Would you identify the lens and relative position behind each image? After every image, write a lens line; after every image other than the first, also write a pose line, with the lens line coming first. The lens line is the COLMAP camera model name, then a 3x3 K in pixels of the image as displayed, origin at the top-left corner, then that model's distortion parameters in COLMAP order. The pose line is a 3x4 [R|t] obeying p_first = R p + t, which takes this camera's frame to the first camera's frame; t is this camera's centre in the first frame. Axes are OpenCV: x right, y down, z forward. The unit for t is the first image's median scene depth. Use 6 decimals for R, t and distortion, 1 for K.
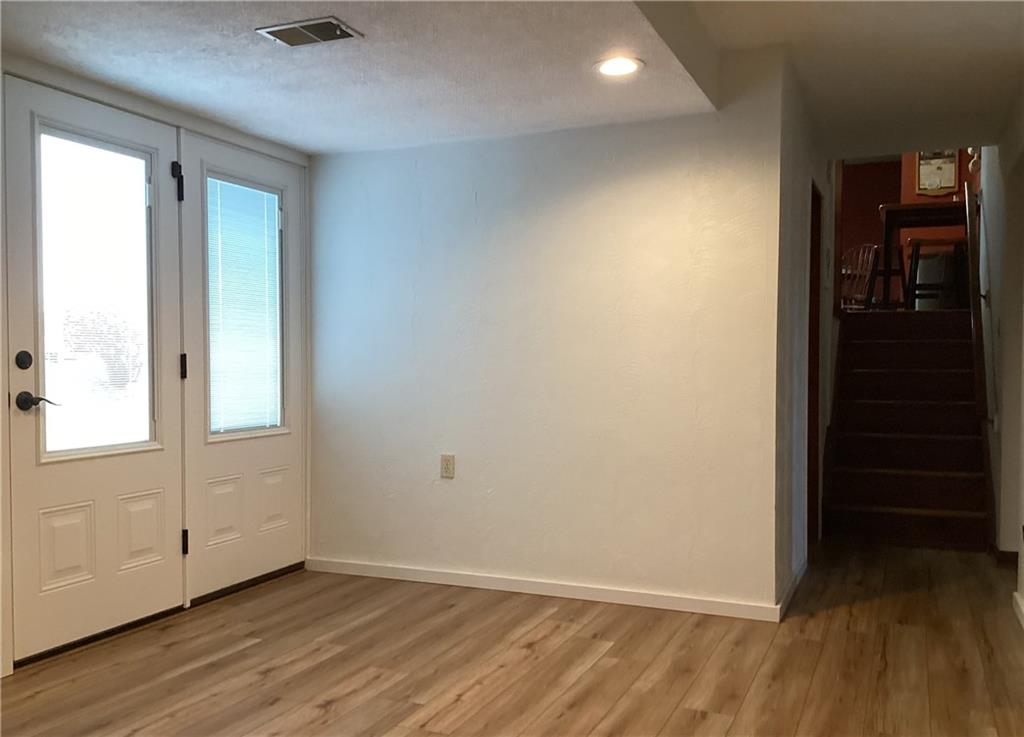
lens RADIAL K [[921.4, 0, 512.0], [0, 921.4, 368.5], [0, 0, 1]] dist [0.001213, -0.019463]
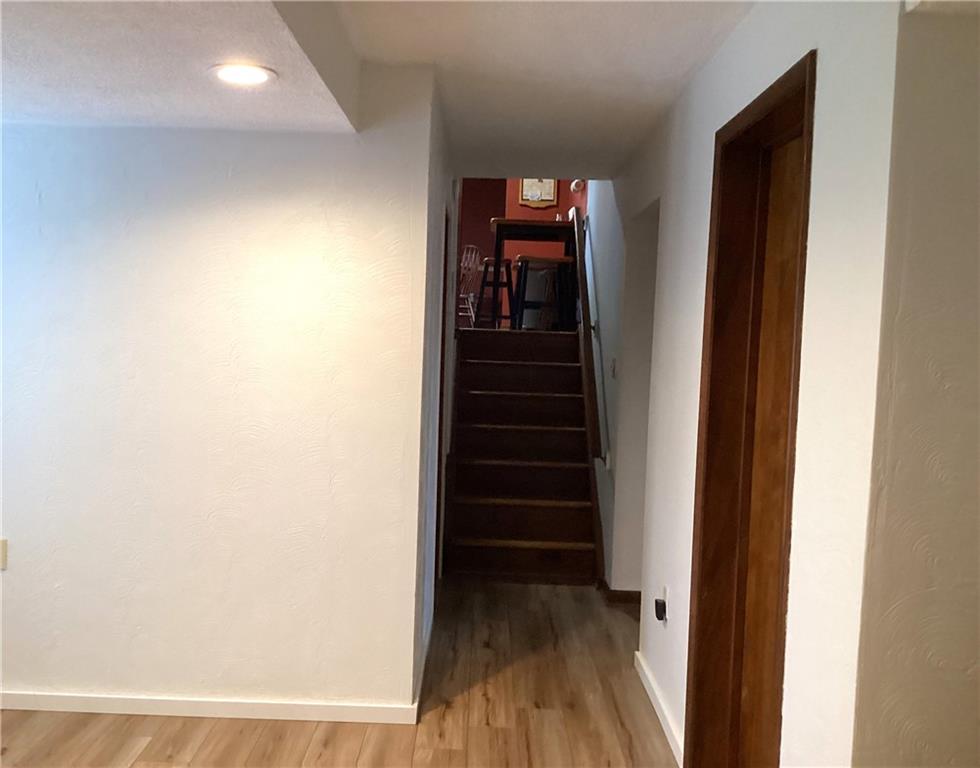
lens RADIAL K [[914.0, 0, 490.0], [0, 914.0, 384.0], [0, 0, 1]] dist [0.009201, 0.003723]
pose [[0.917233, 0.006033, 0.398305, 0.000545], [-0.026169, 0.998638, 0.045138, -0.088551], [-0.397490, -0.051825, 0.916142, 0.163051]]
